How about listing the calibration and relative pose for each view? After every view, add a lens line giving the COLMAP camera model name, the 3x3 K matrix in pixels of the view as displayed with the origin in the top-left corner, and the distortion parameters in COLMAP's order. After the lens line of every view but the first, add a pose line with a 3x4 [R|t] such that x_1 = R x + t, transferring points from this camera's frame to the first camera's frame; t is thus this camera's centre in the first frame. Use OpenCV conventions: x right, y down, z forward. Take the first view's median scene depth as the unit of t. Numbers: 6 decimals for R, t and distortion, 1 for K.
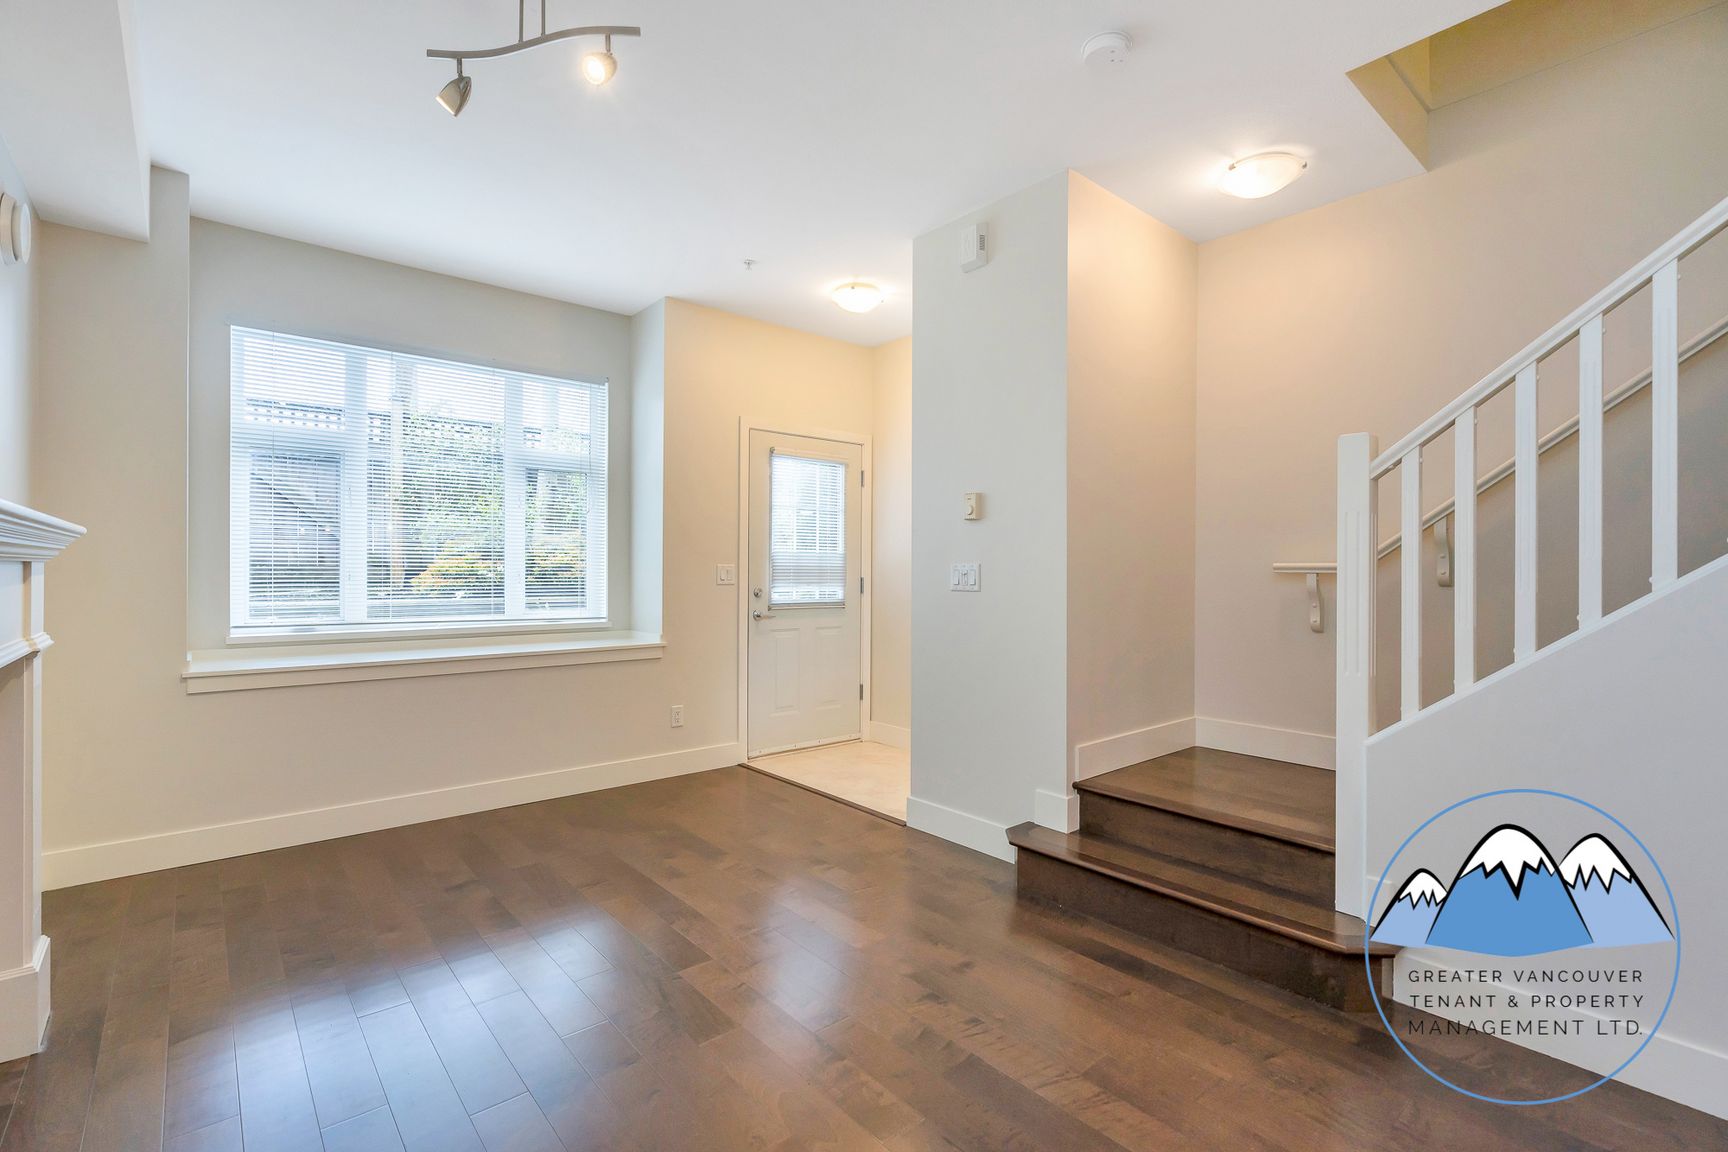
lens RADIAL K [[780.8, 0, 866.6], [0, 780.8, 568.8], [0, 0, 1]] dist [-0.002162, 0.000301]
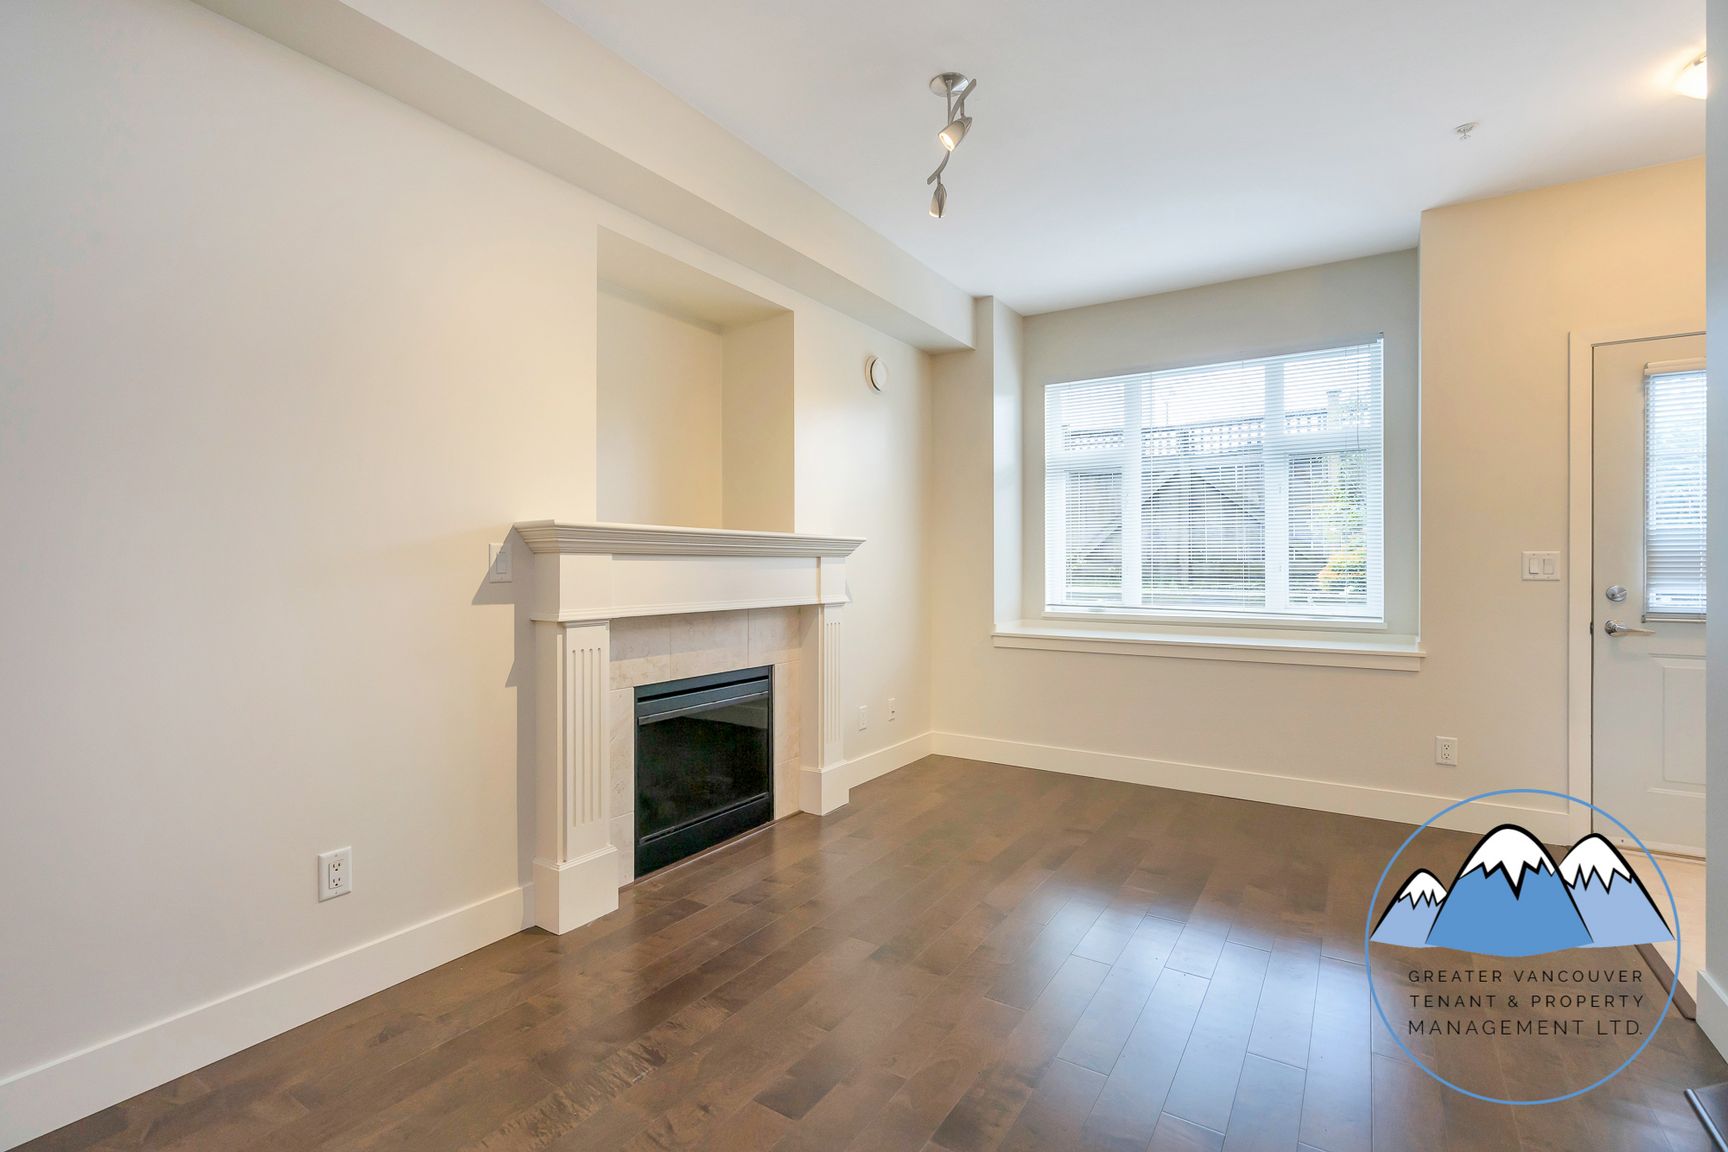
lens RADIAL K [[780.8, 0, 849.6], [0, 780.8, 564.1], [0, 0, 1]] dist [-0.002162, 0.000301]
pose [[0.276654, -0.006749, -0.960946, 0.327532], [0.002845, 0.999977, -0.006204, 0.008560], [0.960965, -0.001017, 0.276667, 0.223532]]
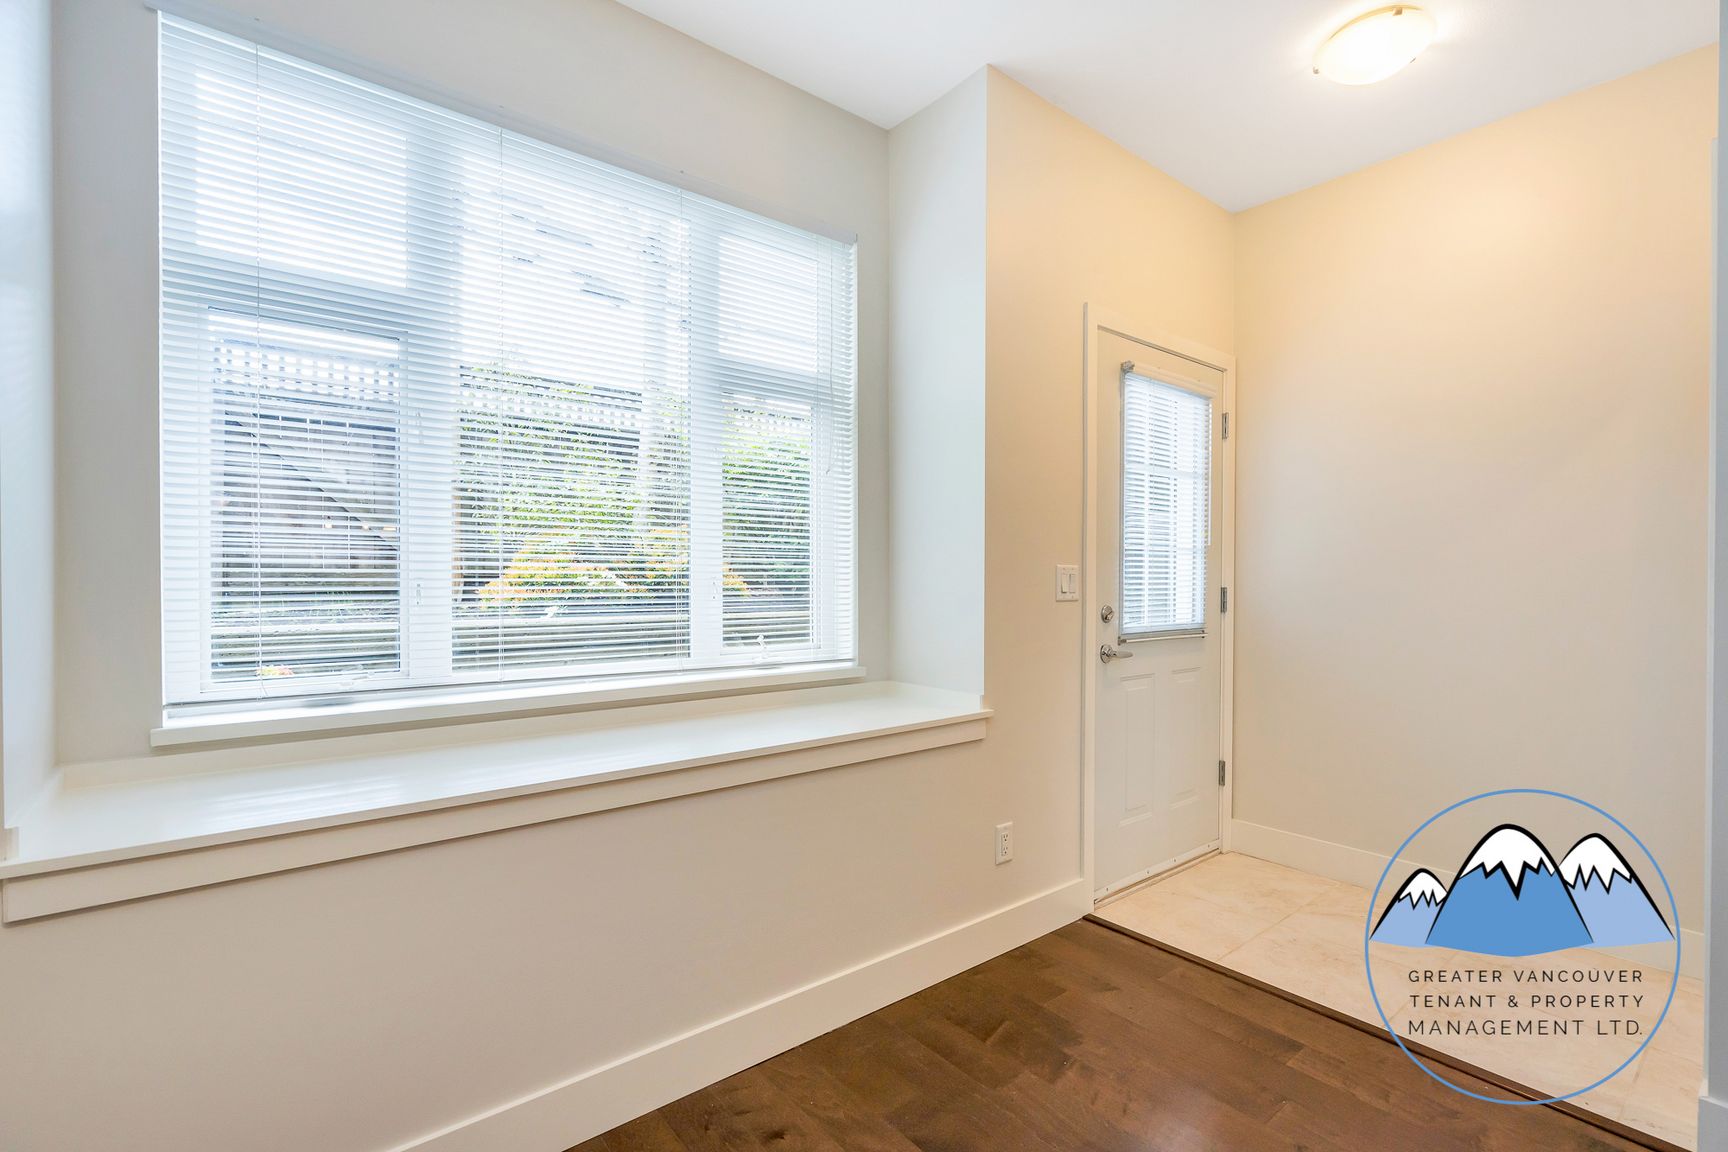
lens RADIAL K [[780.8, 0, 867.4], [0, 780.8, 579.4], [0, 0, 1]] dist [-0.002162, 0.000301]
pose [[0.999666, -0.002366, -0.025739, -0.320327], [0.002513, 0.999981, 0.005685, 0.001358], [0.025726, -0.005748, 0.999653, 0.449824]]
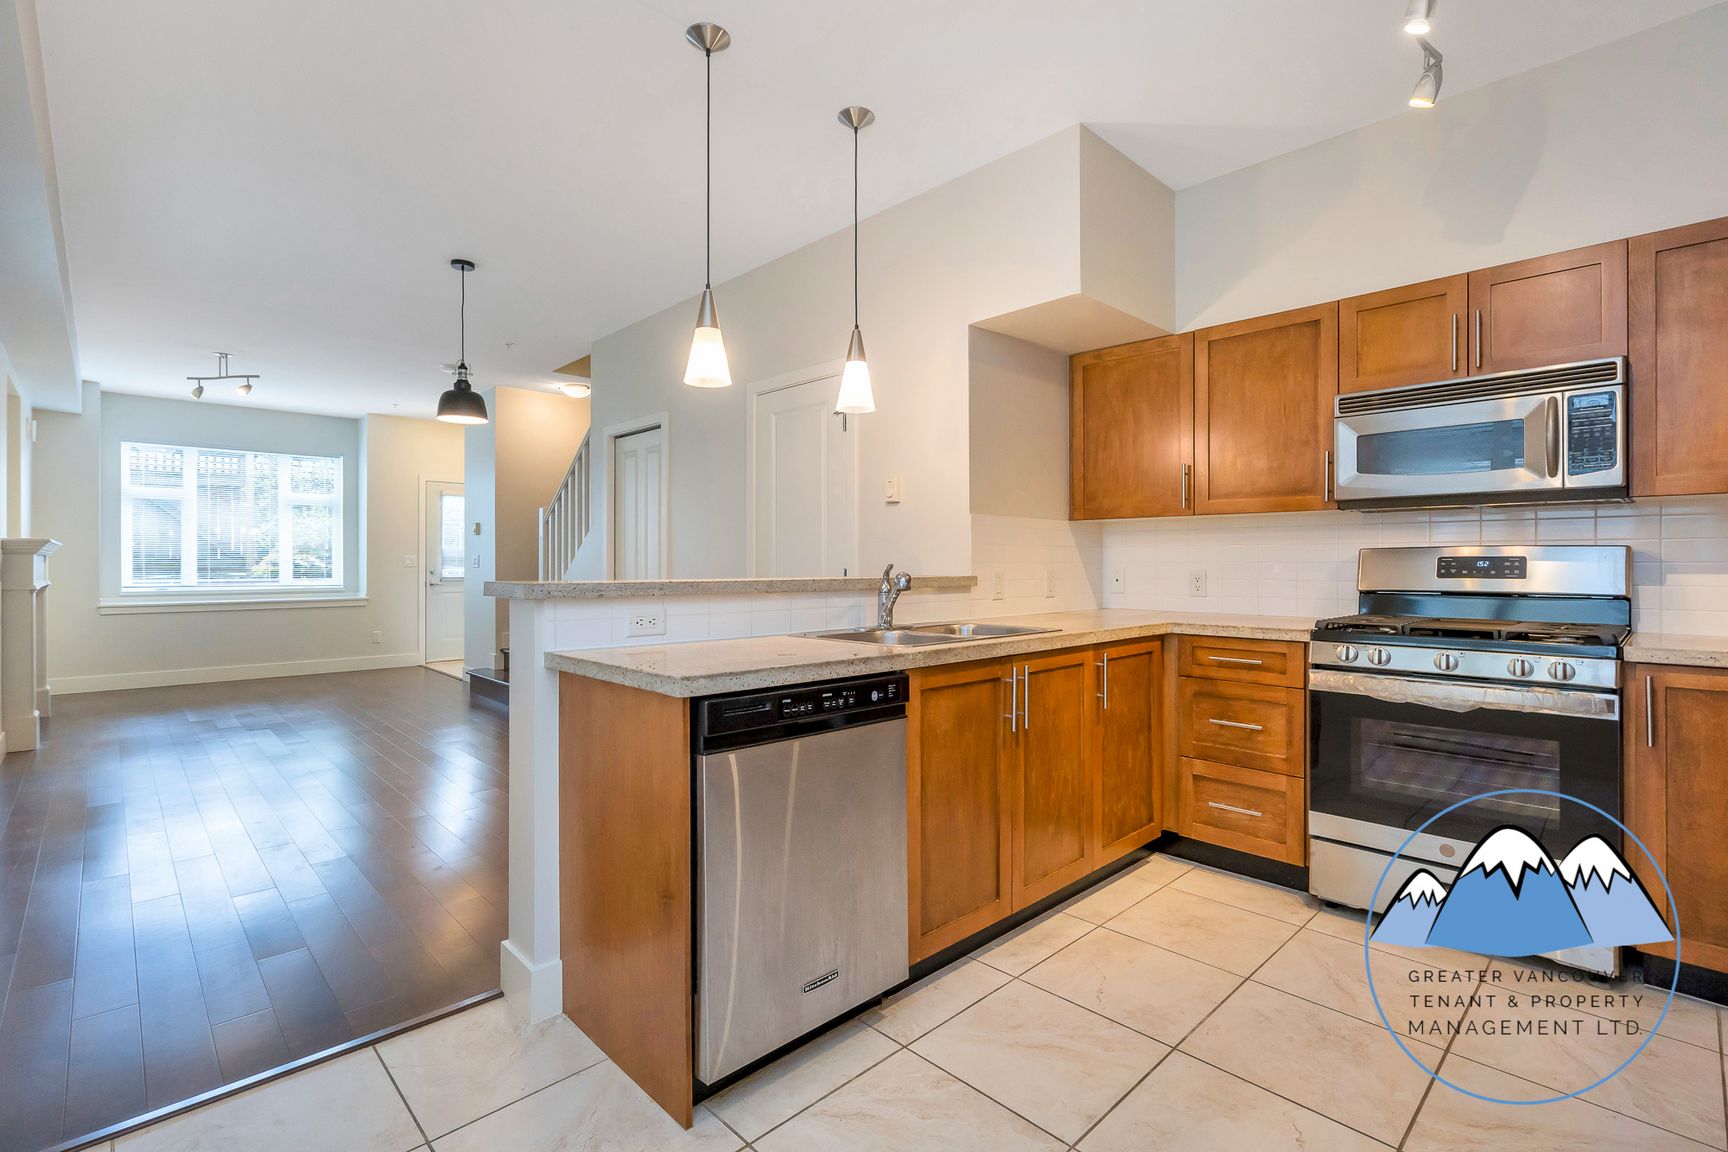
lens RADIAL K [[780.8, 0, 865.1], [0, 780.8, 558.9], [0, 0, 1]] dist [-0.002162, 0.000301]
pose [[0.998207, -0.006259, 0.059530, 0.803966], [0.006241, 0.999980, 0.000487, 0.007105], [-0.059532, -0.000114, 0.998226, -0.922717]]
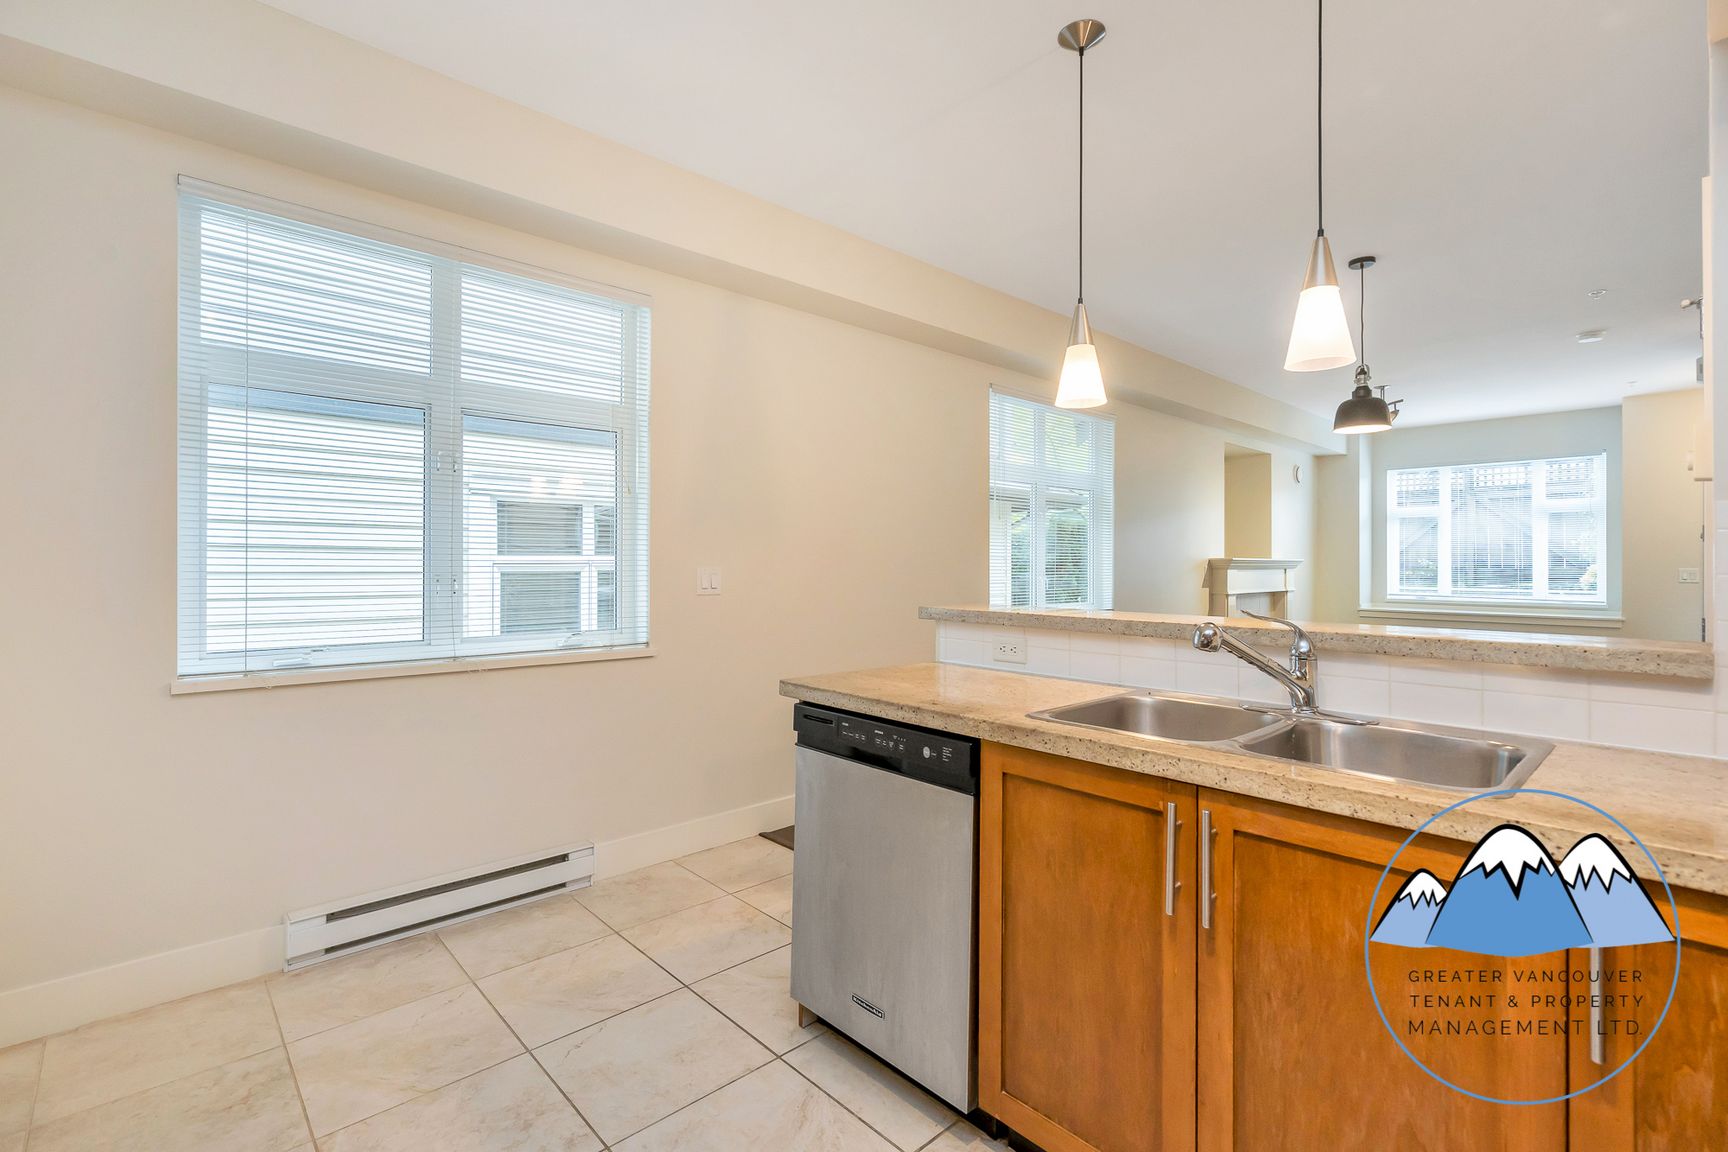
lens RADIAL K [[780.8, 0, 867.2], [0, 780.8, 551.2], [0, 0, 1]] dist [-0.002162, 0.000301]
pose [[0.056731, -0.020019, -0.998189, 1.181752], [-0.000701, 0.999798, -0.020091, -0.007958], [0.998389, 0.001840, 0.056706, -0.582938]]
